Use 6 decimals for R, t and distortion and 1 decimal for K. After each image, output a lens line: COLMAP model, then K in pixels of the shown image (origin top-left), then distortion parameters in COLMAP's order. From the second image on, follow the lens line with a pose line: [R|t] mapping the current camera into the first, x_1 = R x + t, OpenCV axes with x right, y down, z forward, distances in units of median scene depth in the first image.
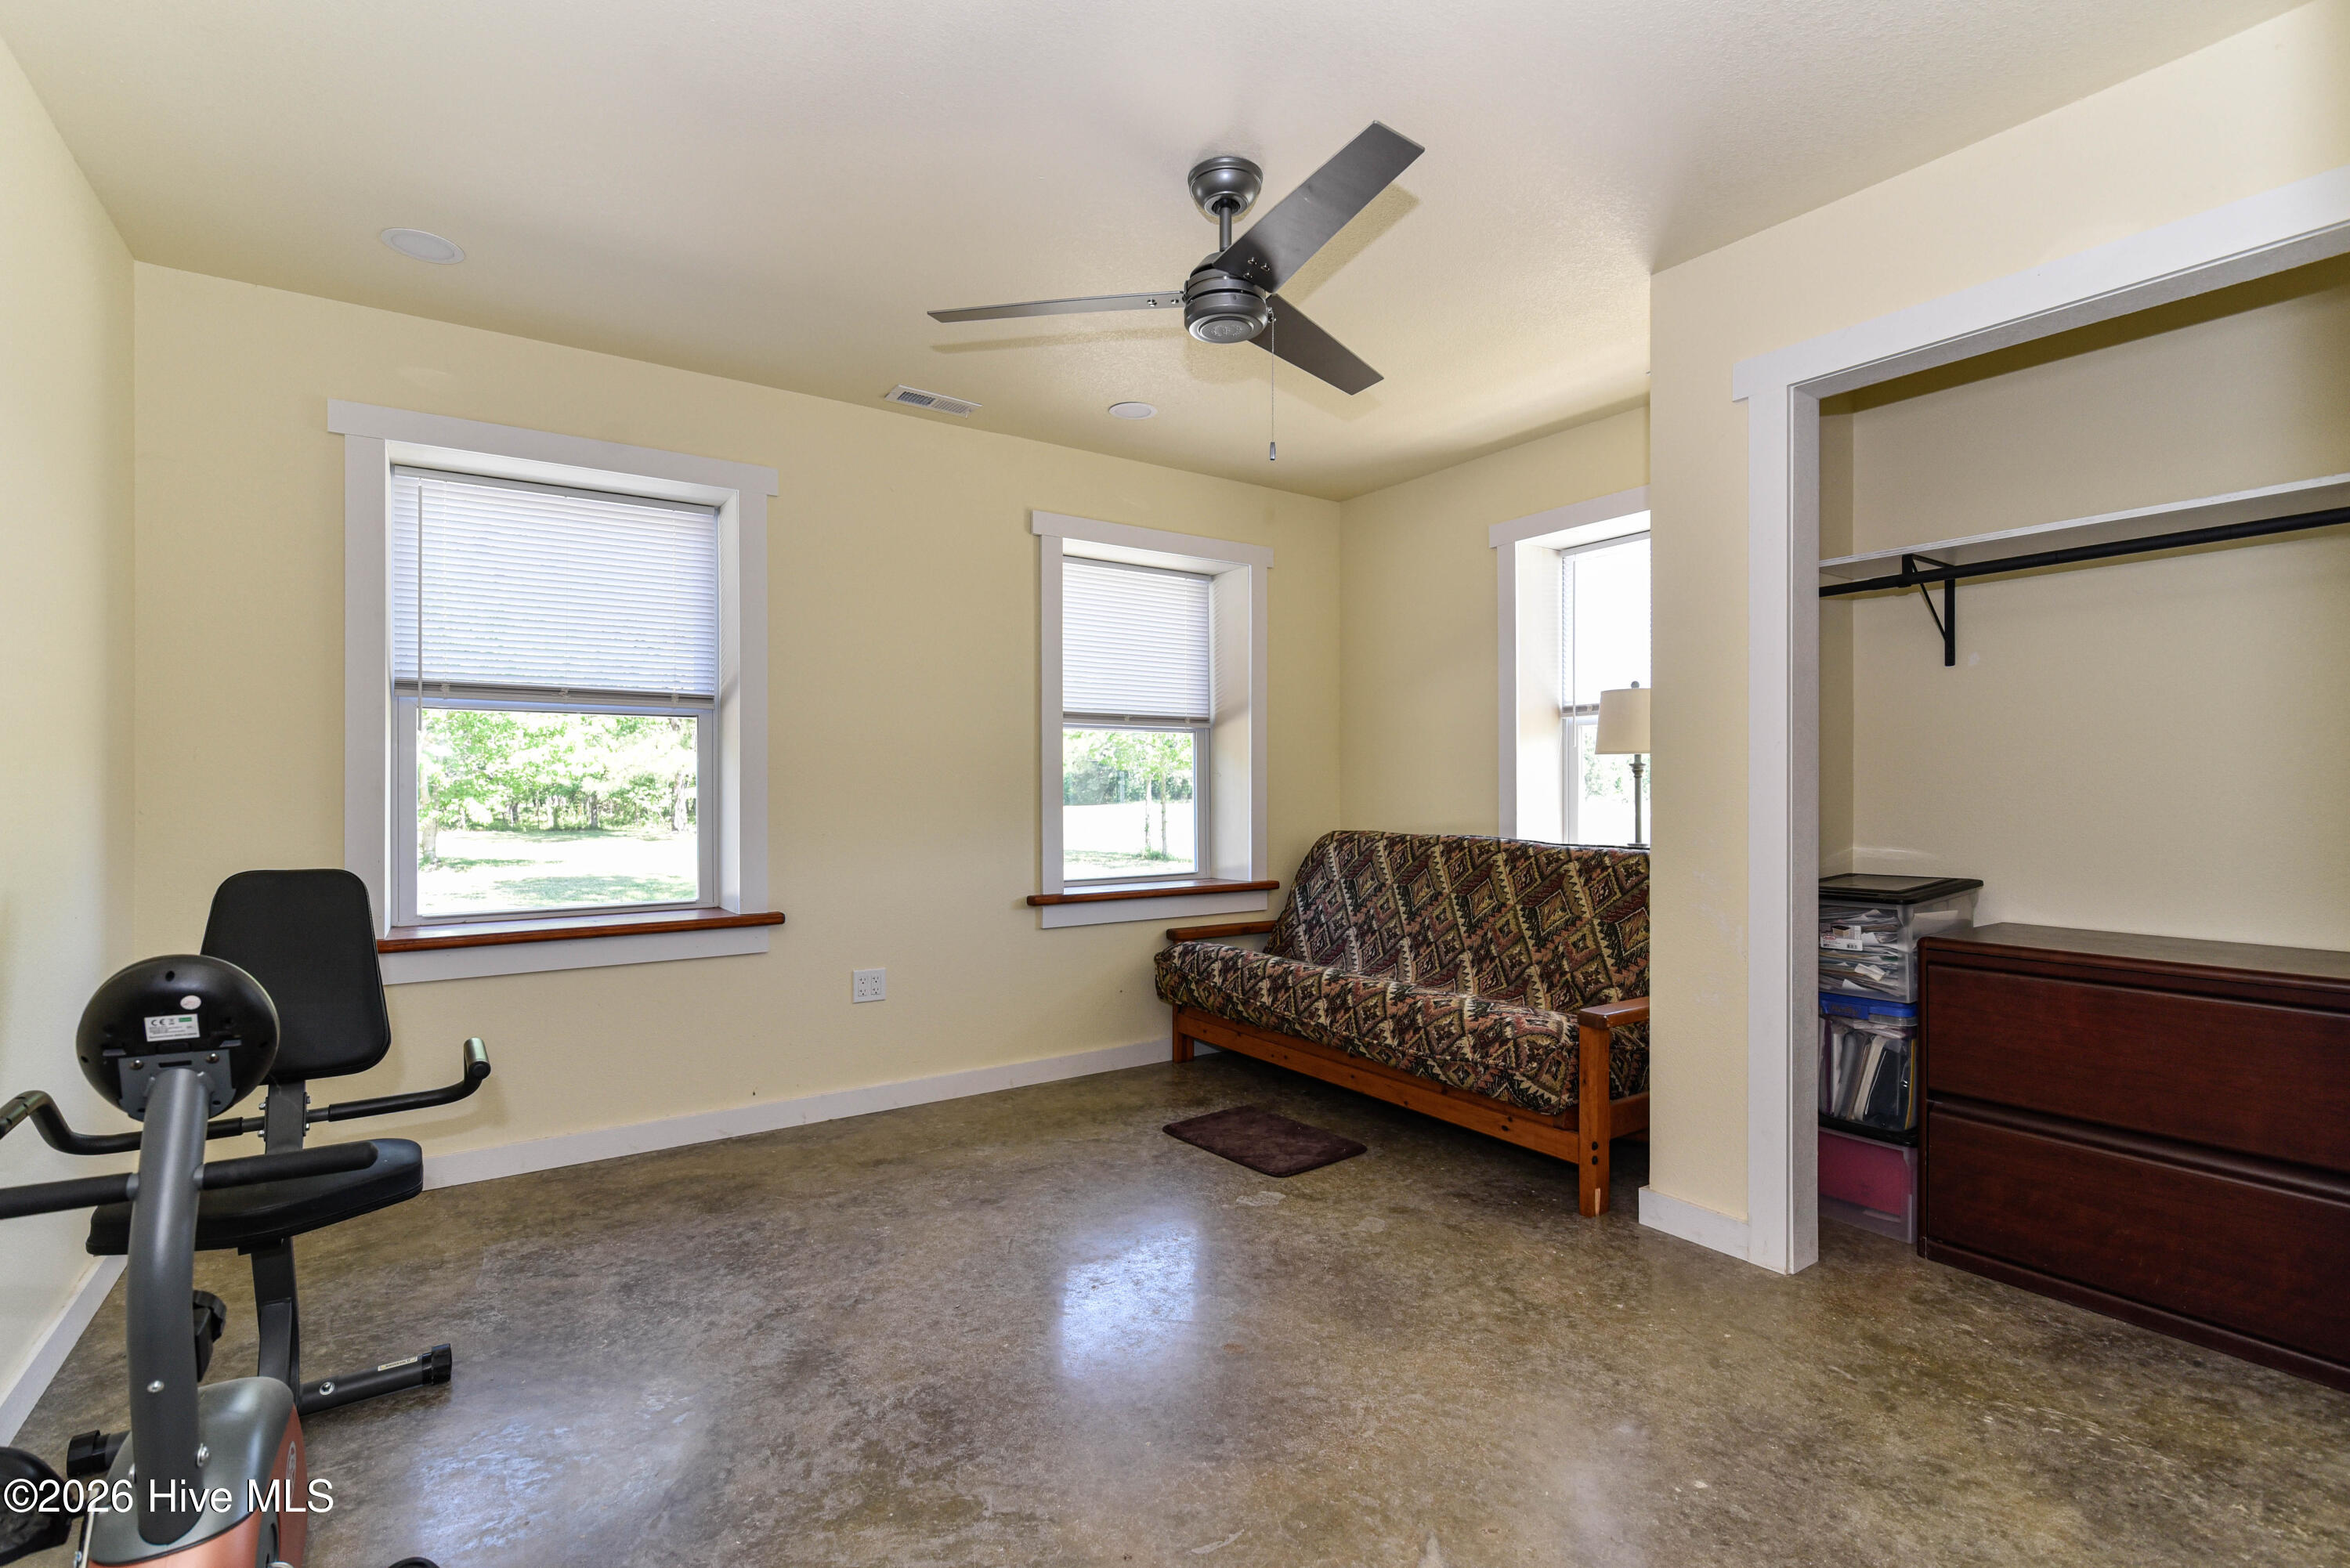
lens RADIAL K [[1078.2, 0, 1173.0], [0, 1078.2, 798.4], [0, 0, 1]] dist [-0.004996, 0.001751]
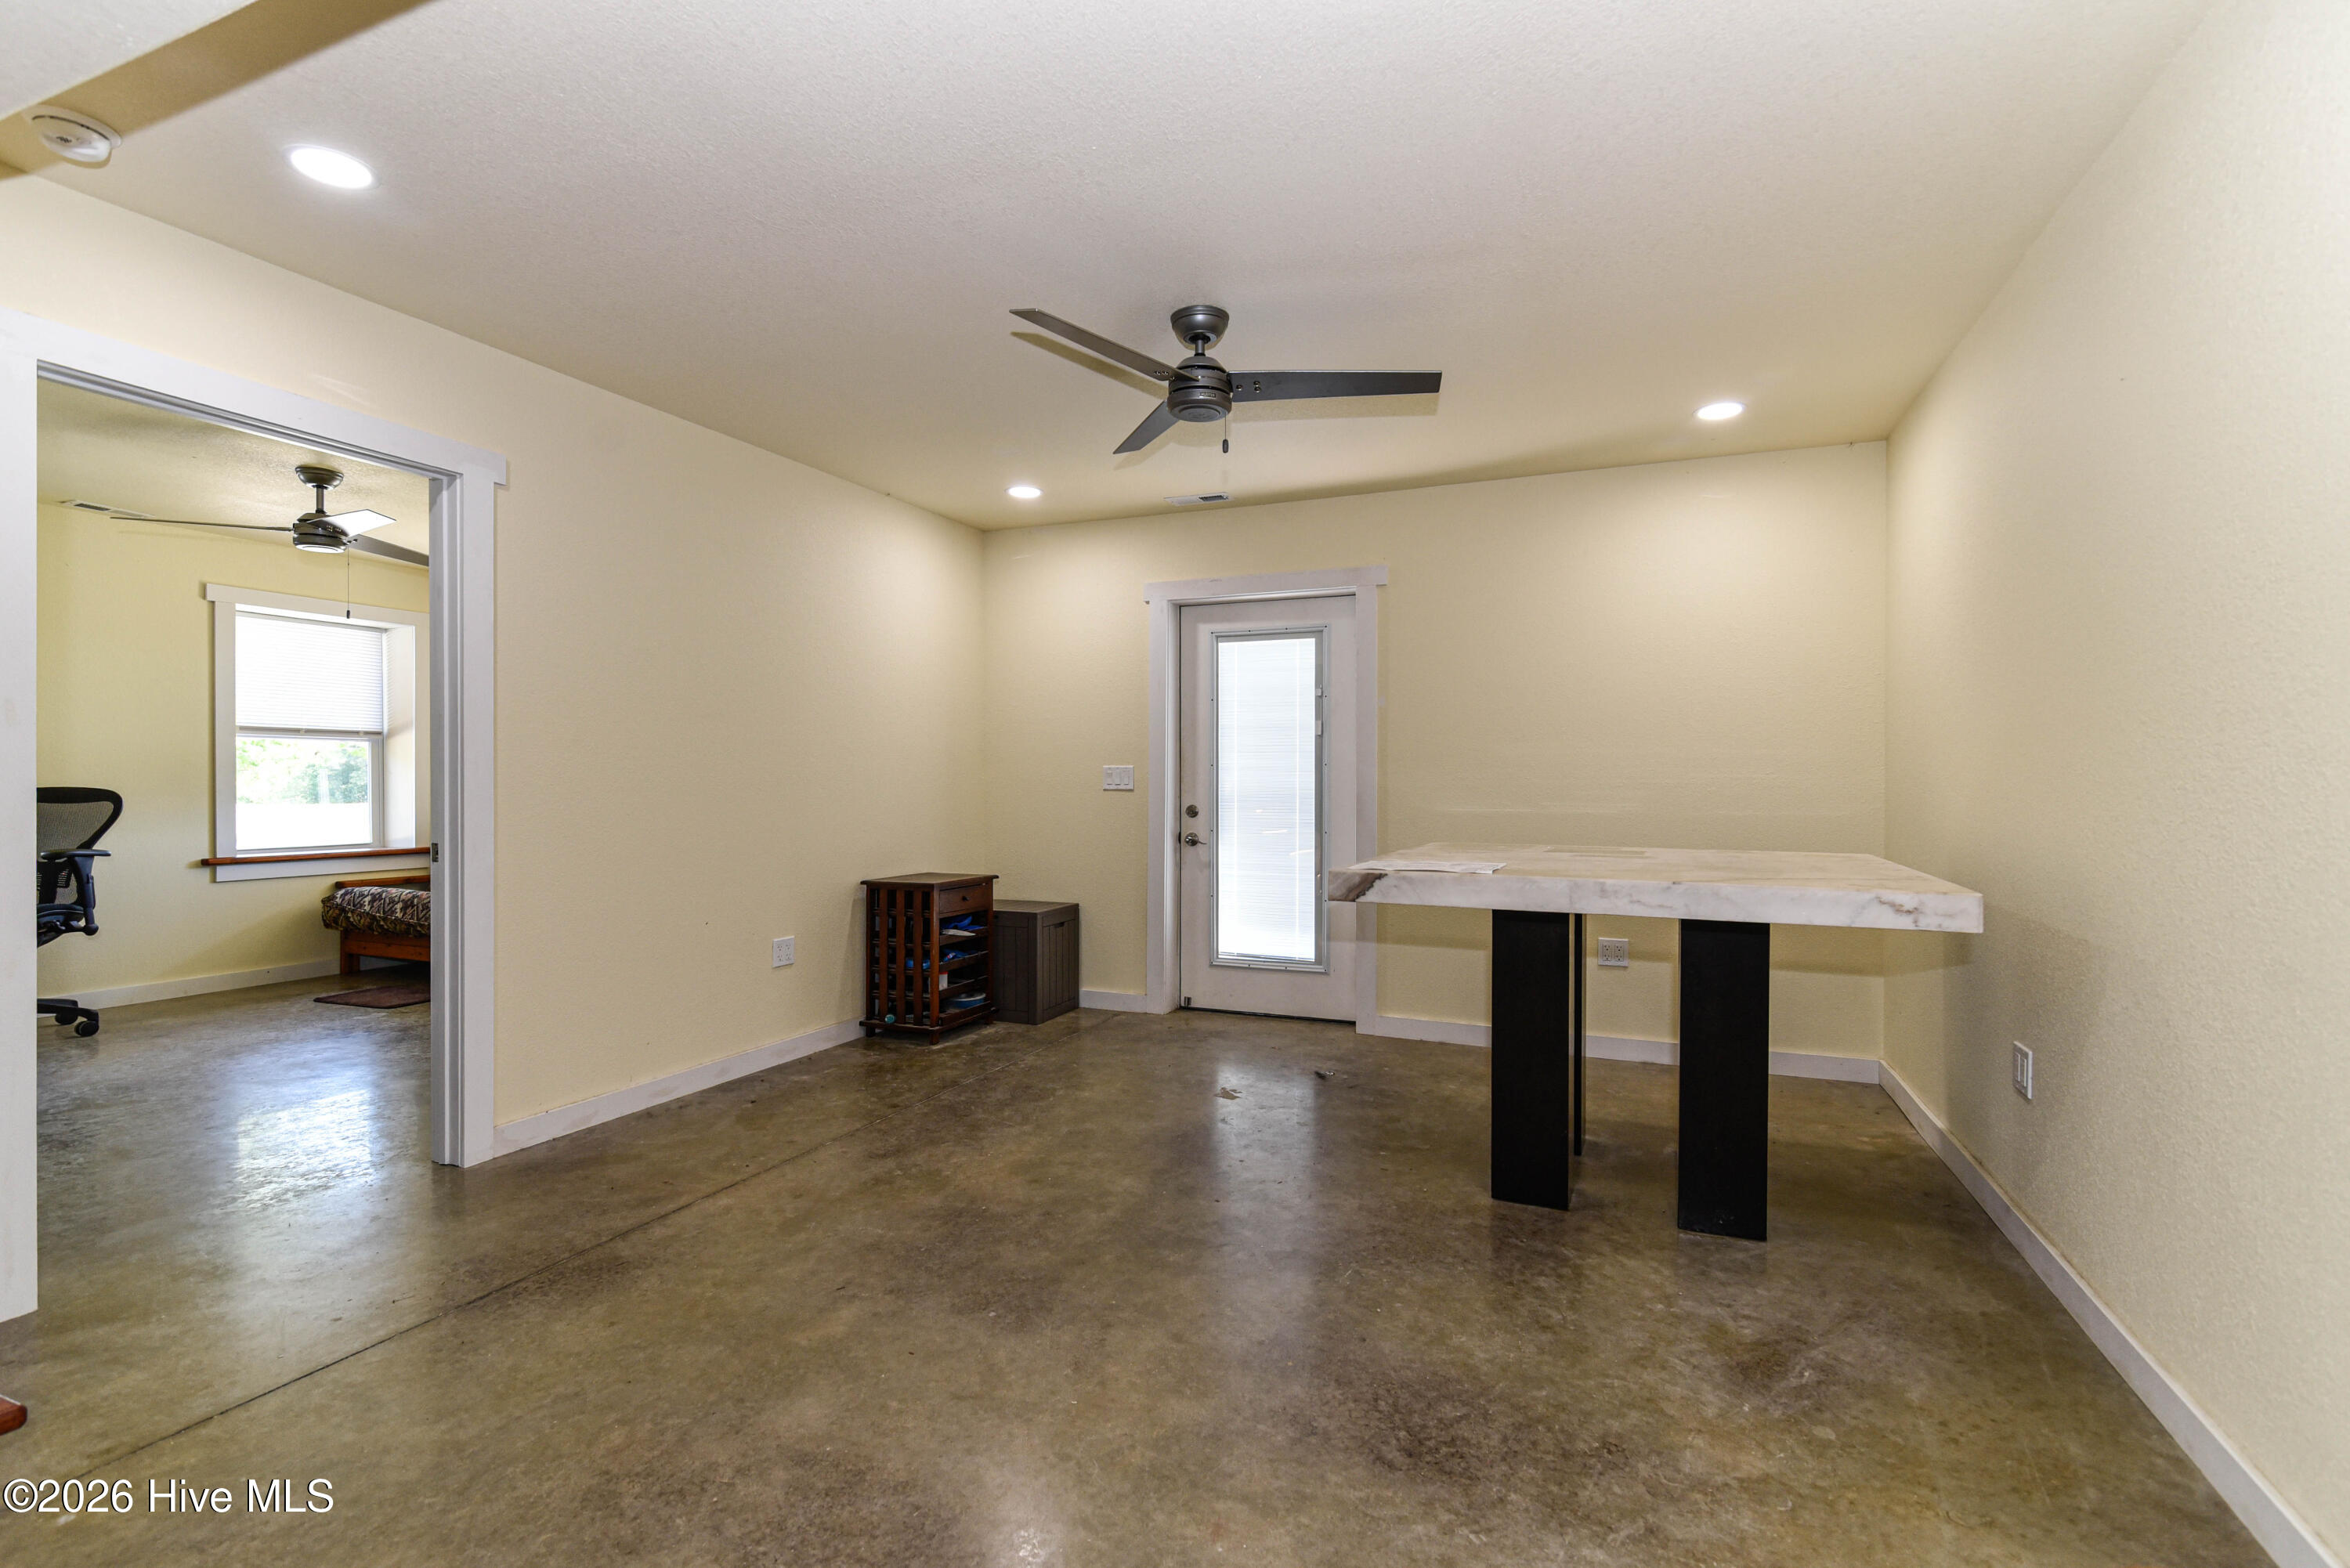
lens RADIAL K [[1078.2, 0, 1183.1], [0, 1078.2, 789.2], [0, 0, 1]] dist [-0.004996, 0.001751]
pose [[0.839249, -0.002505, 0.543741, 0.170432], [0.005403, 0.999978, -0.003733, 0.011930], [-0.543720, 0.006071, 0.839244, -0.840141]]
